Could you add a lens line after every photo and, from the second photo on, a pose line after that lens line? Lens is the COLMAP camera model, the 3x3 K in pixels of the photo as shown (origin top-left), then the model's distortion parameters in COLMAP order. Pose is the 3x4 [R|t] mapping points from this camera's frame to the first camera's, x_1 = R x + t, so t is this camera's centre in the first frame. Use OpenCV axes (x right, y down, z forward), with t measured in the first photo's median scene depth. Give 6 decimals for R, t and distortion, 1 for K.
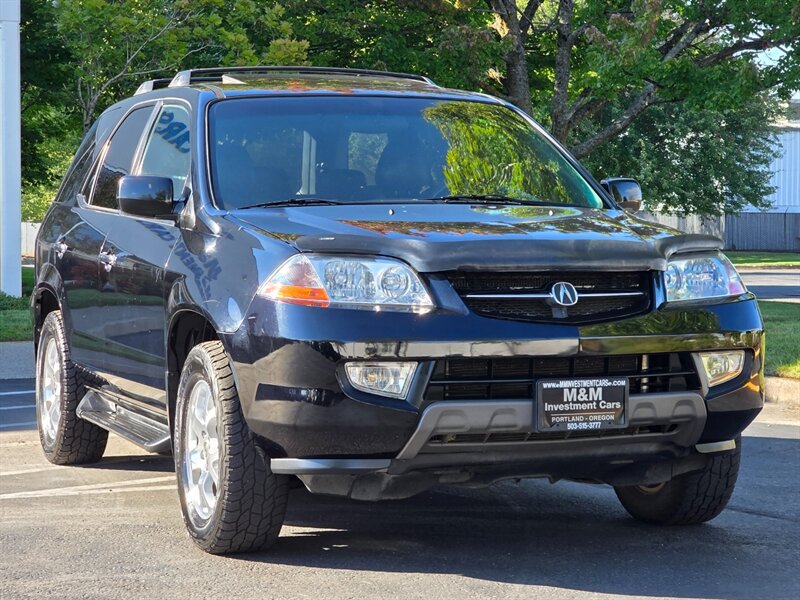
lens RADIAL K [[1859.7, 0, 400.4], [0, 1859.7, 299.1], [0, 0, 1]] dist [-0.508900, 7.528764]
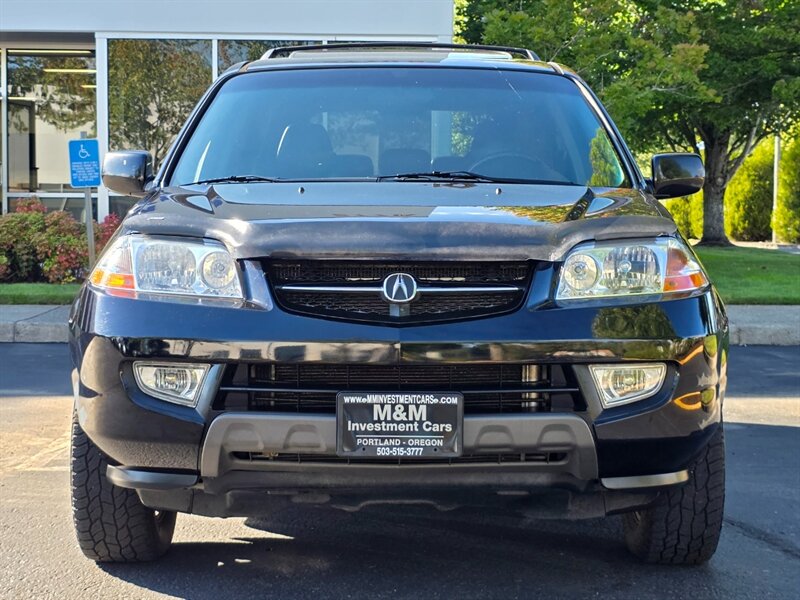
lens RADIAL K [[1466.8, 0, 399.6], [0, 1466.8, 275.9], [0, 0, 1]] dist [0.054351, 0.063524]
pose [[0.936701, 0.019151, -0.349606, 0.317683], [-0.017887, 0.999817, 0.006846, -0.012464], [0.349673, -0.000160, 0.936872, 0.392938]]
